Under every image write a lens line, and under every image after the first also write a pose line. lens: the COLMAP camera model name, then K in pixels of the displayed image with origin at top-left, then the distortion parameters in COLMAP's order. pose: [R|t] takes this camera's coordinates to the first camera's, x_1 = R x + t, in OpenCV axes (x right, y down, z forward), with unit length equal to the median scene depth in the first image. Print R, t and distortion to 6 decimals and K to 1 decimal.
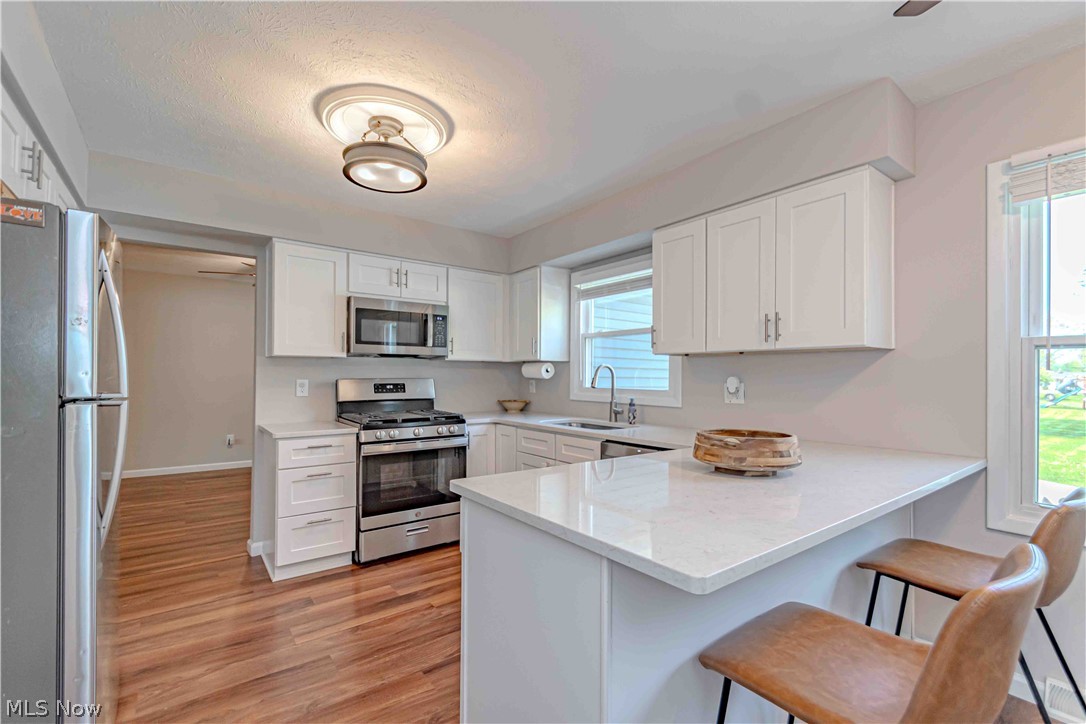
lens RADIAL K [[479.6, 0, 545.0], [0, 479.6, 369.3], [0, 0, 1]] dist [0.008966, -0.003480]
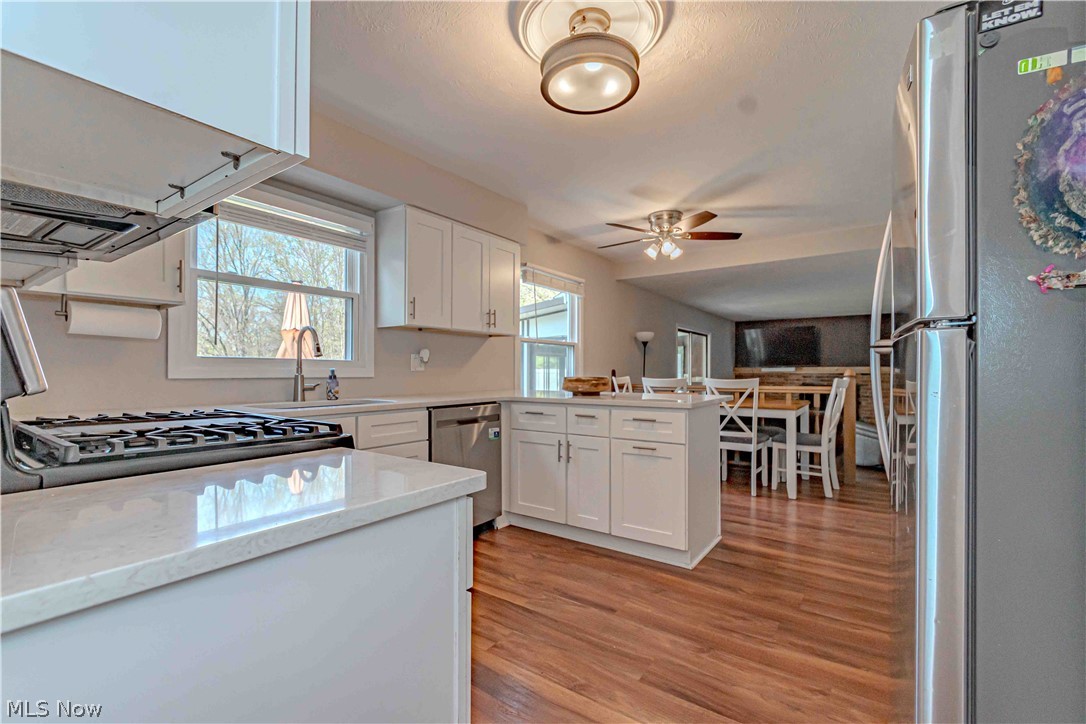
lens RADIAL K [[479.6, 0, 538.8], [0, 479.6, 371.2], [0, 0, 1]] dist [0.008966, -0.003480]
pose [[-0.295489, -0.004775, 0.955334, -0.783097], [-0.013110, 0.999914, 0.000943, 0.060106], [-0.955256, -0.012245, -0.295526, 0.949834]]
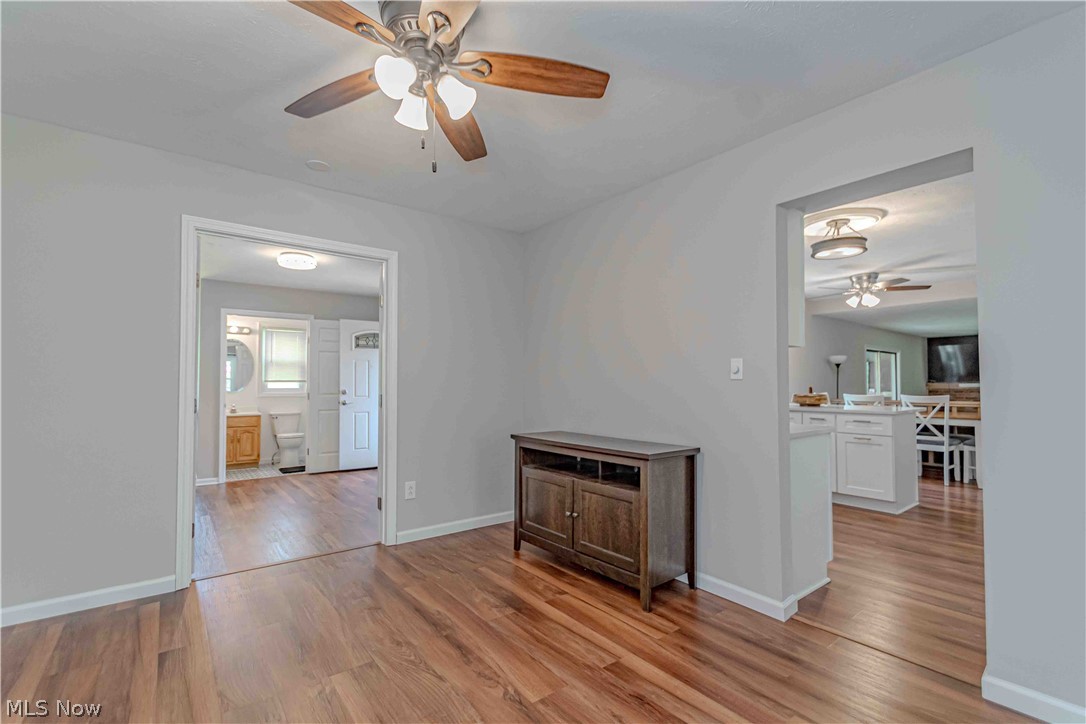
lens RADIAL K [[479.6, 0, 540.0], [0, 479.6, 369.4], [0, 0, 1]] dist [0.008966, -0.003480]
pose [[-0.009166, 0.022976, 0.999694, -1.433650], [-0.012961, 0.999649, -0.023094, 0.037778], [-0.999874, -0.013169, -0.008865, 1.480486]]
